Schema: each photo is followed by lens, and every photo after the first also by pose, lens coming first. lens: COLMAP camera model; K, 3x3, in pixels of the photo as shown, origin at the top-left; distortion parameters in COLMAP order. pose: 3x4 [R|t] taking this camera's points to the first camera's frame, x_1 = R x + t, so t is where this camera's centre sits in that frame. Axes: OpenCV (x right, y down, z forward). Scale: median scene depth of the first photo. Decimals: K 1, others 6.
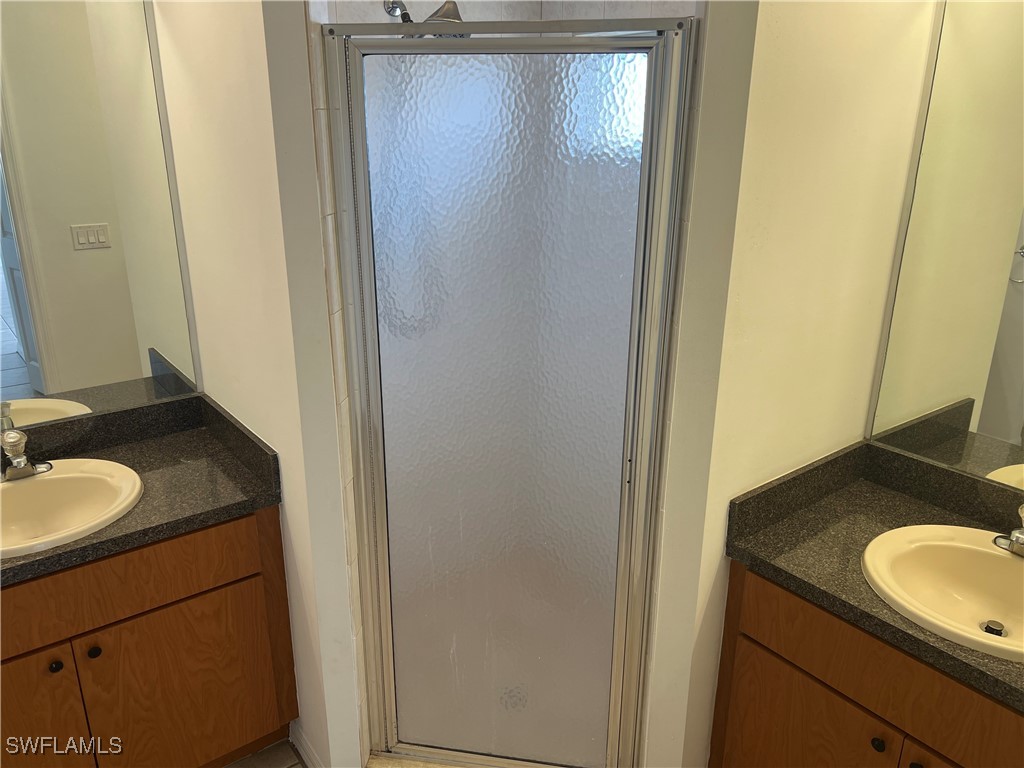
lens RADIAL K [[768.4, 0, 507.4], [0, 768.4, 386.0], [0, 0, 1]] dist [0.052278, -0.059617]
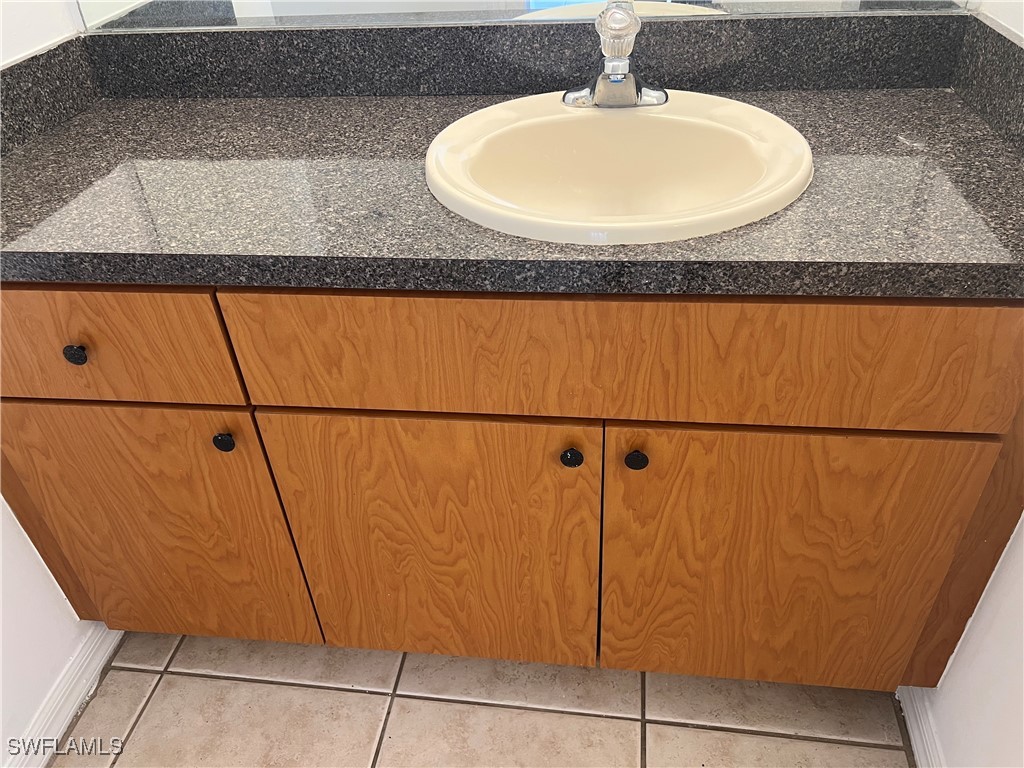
lens RADIAL K [[768.4, 0, 507.4], [0, 768.4, 386.0], [0, 0, 1]] dist [0.052278, -0.059617]
pose [[0.706089, 0.392204, -0.589588, -0.293408], [-0.176441, 0.903791, 0.389911, 0.104498], [0.685789, -0.171284, 0.707358, 0.557127]]
